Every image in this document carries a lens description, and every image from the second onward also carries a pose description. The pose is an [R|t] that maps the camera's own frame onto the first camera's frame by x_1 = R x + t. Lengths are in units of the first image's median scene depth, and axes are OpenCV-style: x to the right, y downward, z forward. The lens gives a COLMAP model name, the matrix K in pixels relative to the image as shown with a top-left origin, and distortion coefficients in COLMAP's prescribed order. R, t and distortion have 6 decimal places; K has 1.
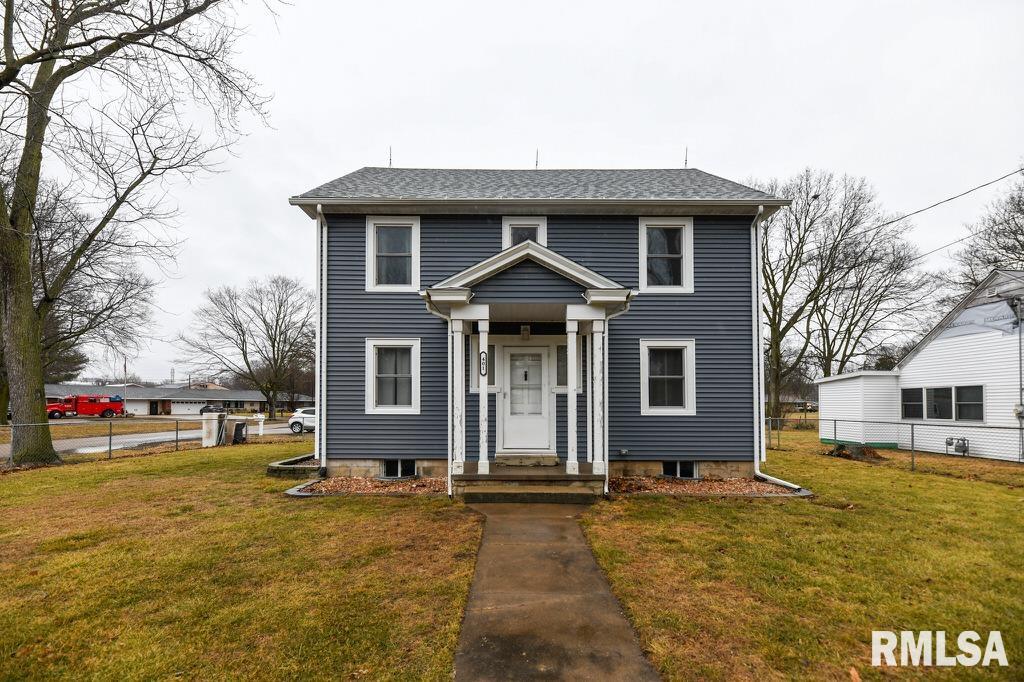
lens RADIAL K [[431.3, 0, 512.3], [0, 431.3, 395.6], [0, 0, 1]] dist [0.024842, 0.000070]
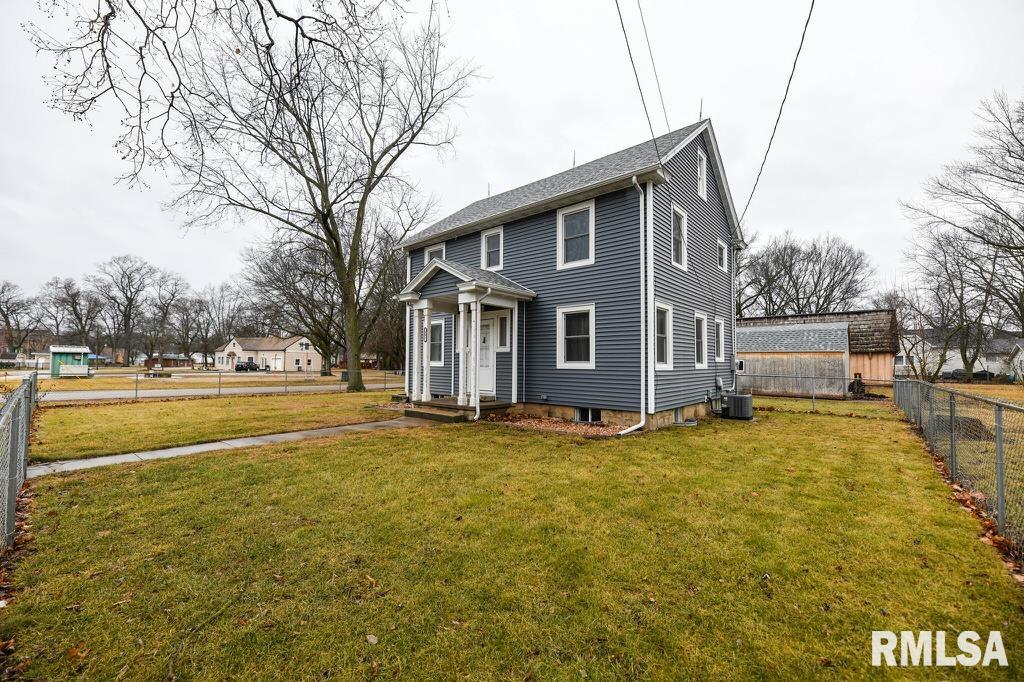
lens RADIAL K [[429.6, 0, 514.1], [0, 429.6, 343.7], [0, 0, 1]] dist [-0.002334, -0.000581]
pose [[0.745687, -0.026424, -0.665773, 1.022402], [0.012950, 0.999599, -0.025168, 0.004221], [0.666171, 0.010146, 0.745730, -0.002865]]
